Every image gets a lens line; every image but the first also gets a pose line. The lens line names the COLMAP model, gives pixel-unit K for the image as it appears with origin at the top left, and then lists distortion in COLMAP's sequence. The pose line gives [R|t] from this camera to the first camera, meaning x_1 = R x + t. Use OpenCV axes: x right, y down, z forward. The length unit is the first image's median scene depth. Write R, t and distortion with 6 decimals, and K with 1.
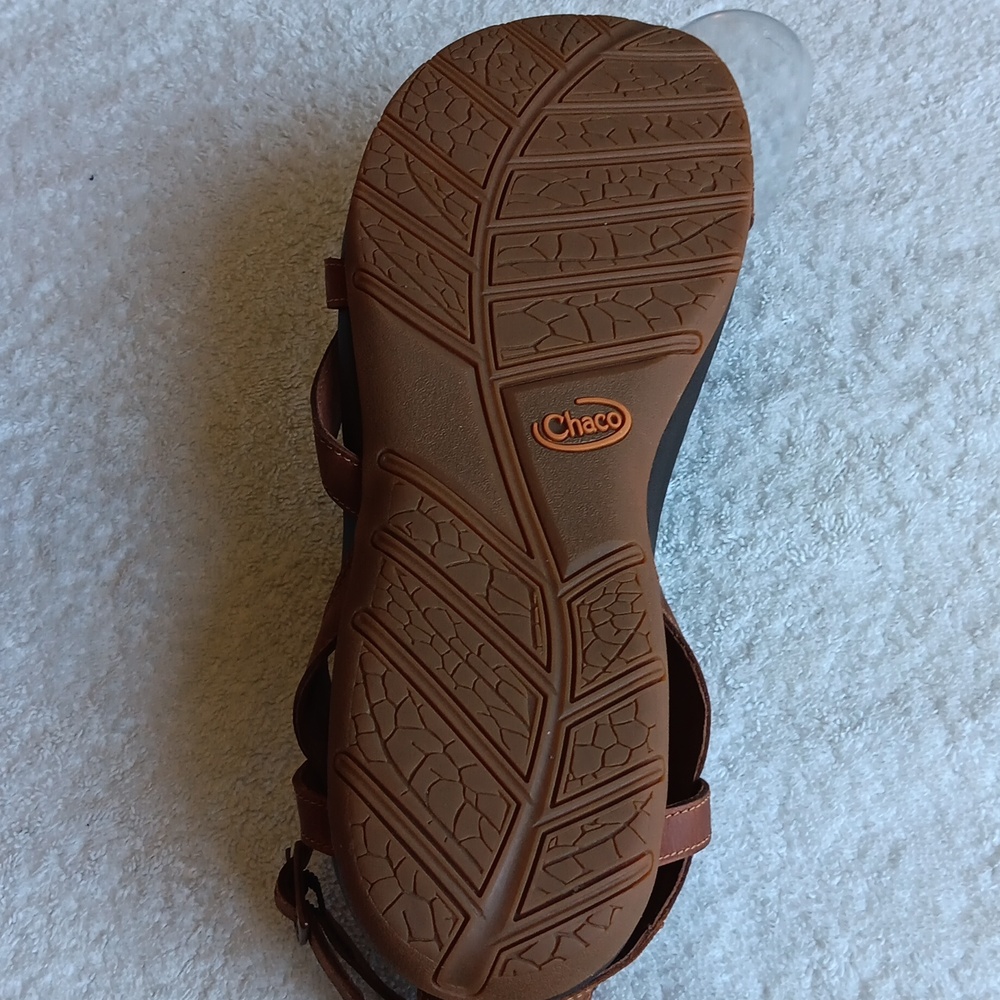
lens RADIAL K [[1795.4, 0, 493.8], [0, 1795.4, 501.4], [0, 0, 1]] dist [0.089344, 0.000000]
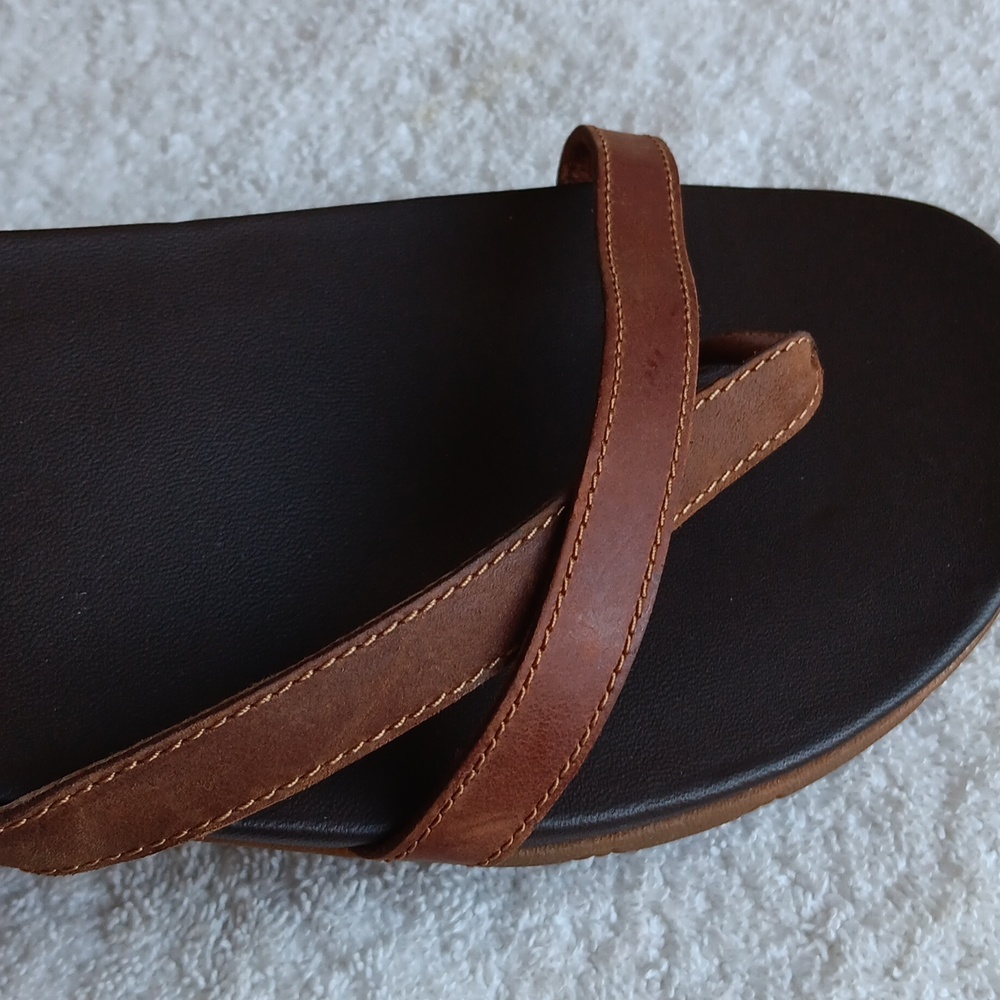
lens RADIAL K [[1795.4, 0, 494.6], [0, 1795.4, 504.1], [0, 0, 1]] dist [0.089344, 0.000000]
pose [[0.927028, -0.321433, 0.193134, 0.205962], [0.331179, 0.943365, -0.019587, -0.093119], [-0.175900, 0.082120, 0.980977, 0.494356]]
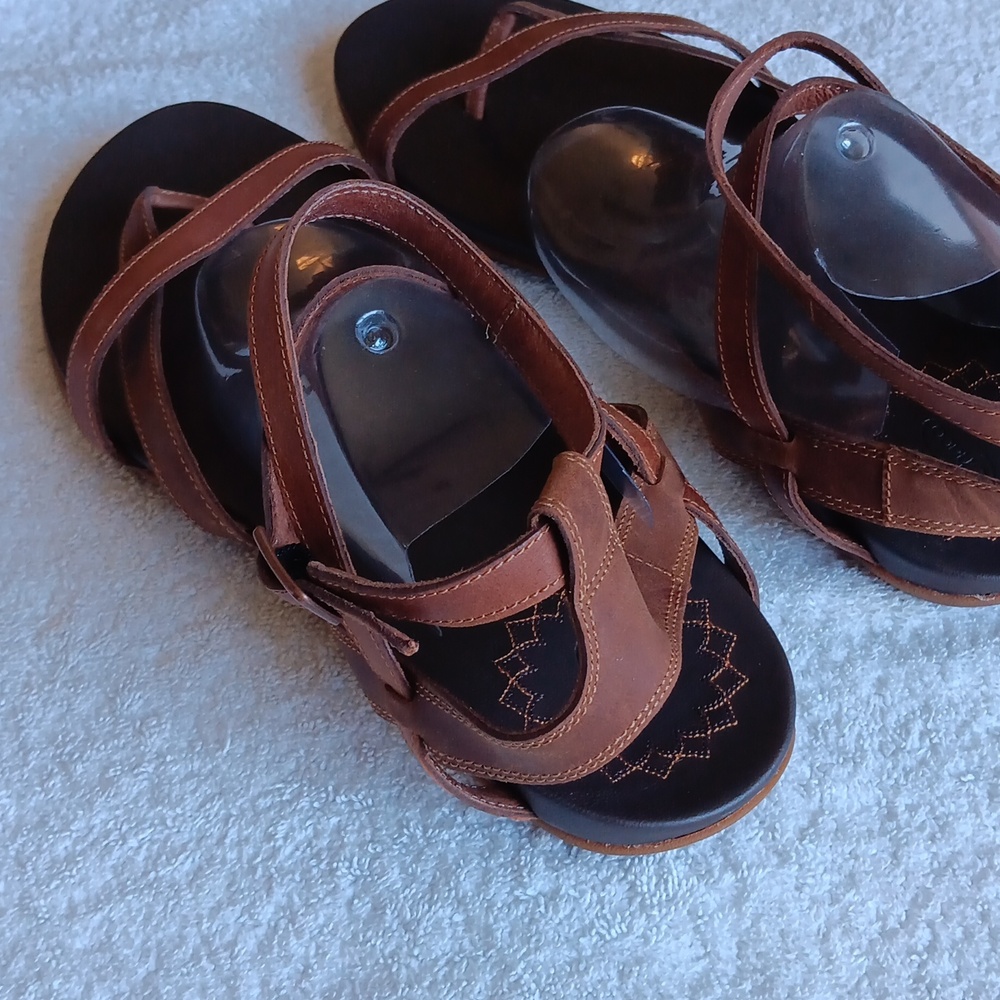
lens RADIAL K [[1795.4, 0, 491.0], [0, 1795.4, 491.9], [0, 0, 1]] dist [0.089344, 0.000000]
pose [[0.992846, 0.101174, 0.063410, 0.048139], [-0.092646, 0.987767, -0.125434, -0.053273], [-0.075325, 0.118661, 0.990074, 0.191585]]
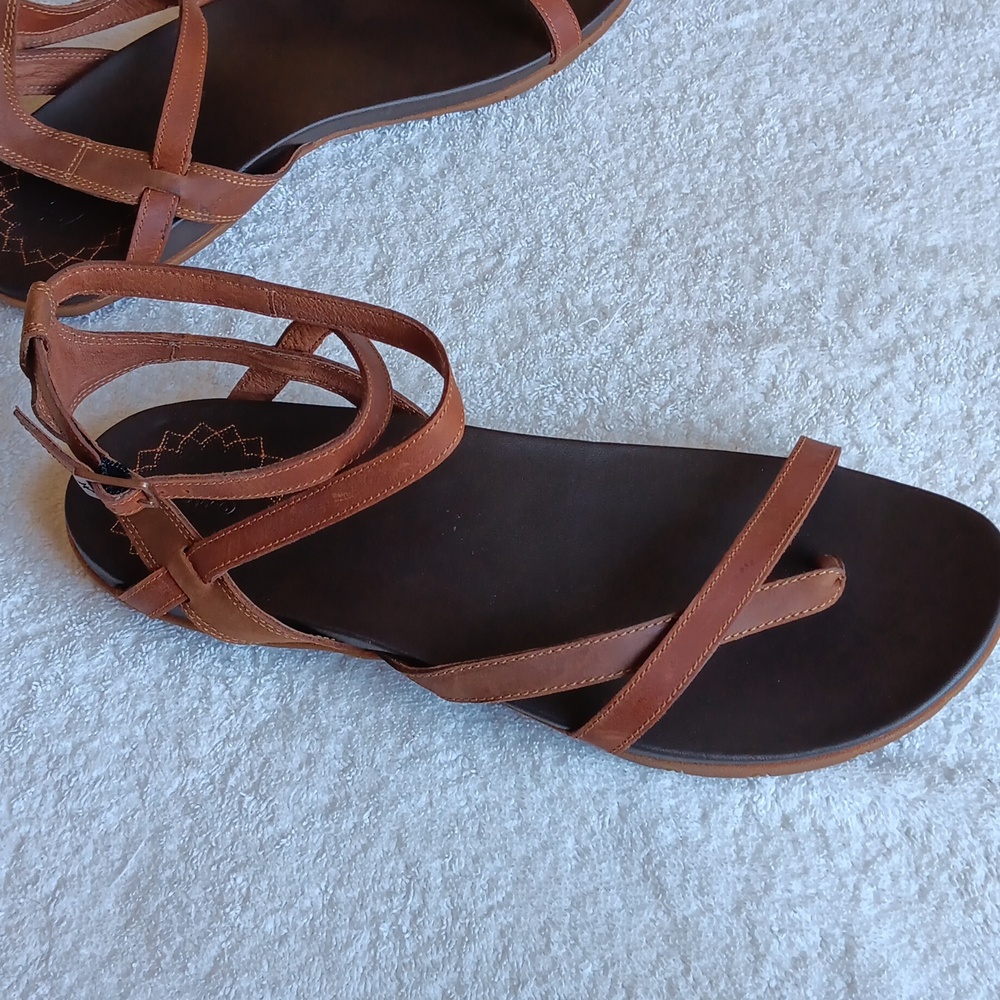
lens RADIAL K [[1795.4, 0, 510.3], [0, 1795.4, 491.0], [0, 0, 1]] dist [0.089344, 0.000000]
pose [[0.990668, 0.129551, 0.042354, -0.047320], [-0.128757, 0.991455, -0.020962, 0.083971], [-0.044708, 0.015313, 0.998883, -0.162908]]
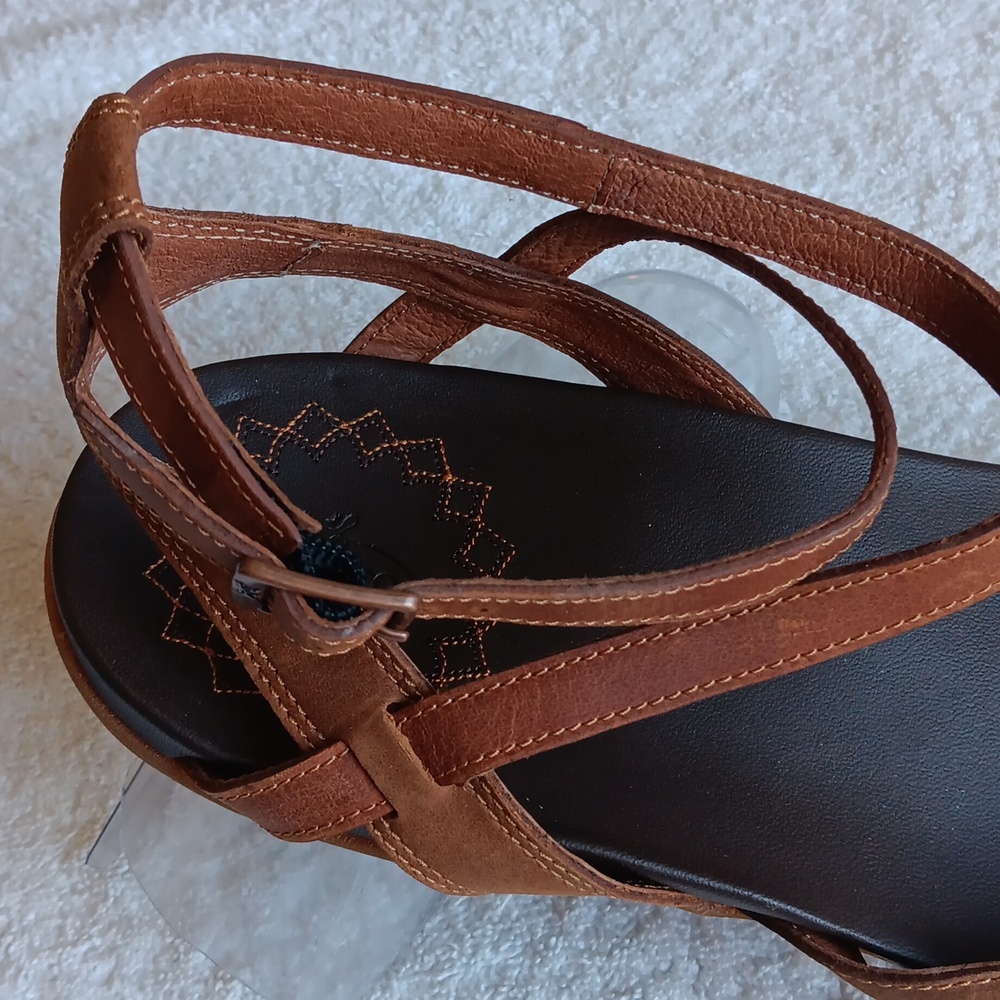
lens RADIAL K [[1795.4, 0, 486.6], [0, 1795.4, 494.7], [0, 0, 1]] dist [0.089344, 0.000000]
pose [[0.998828, -0.030998, 0.037170, 0.028108], [0.030951, 0.999519, 0.001844, -0.210505], [-0.037209, -0.000691, 0.999307, 0.407488]]
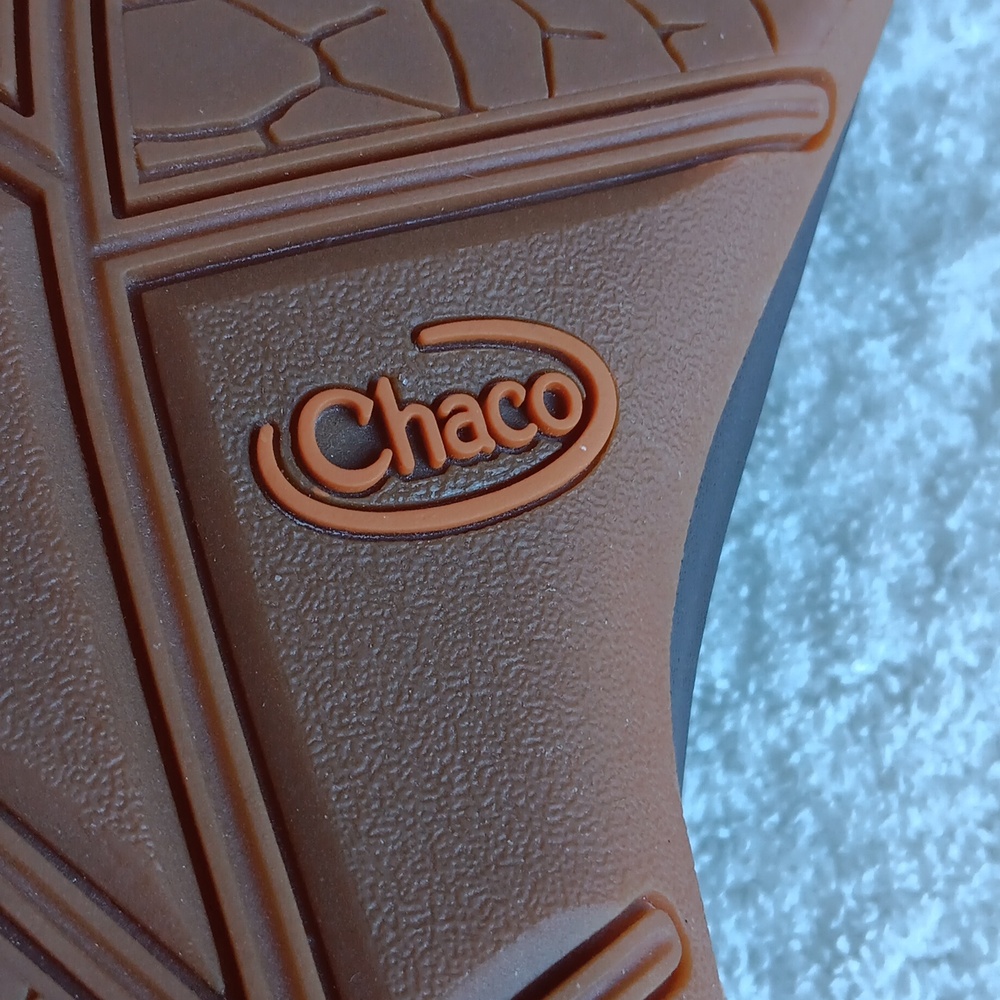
lens RADIAL K [[1795.4, 0, 502.3], [0, 1795.4, 502.2], [0, 0, 1]] dist [0.089344, 0.000000]
pose [[0.995562, -0.017633, 0.092436, 0.029940], [0.004080, 0.989452, 0.144806, -0.063897], [-0.094015, -0.143786, 0.985133, 0.662095]]
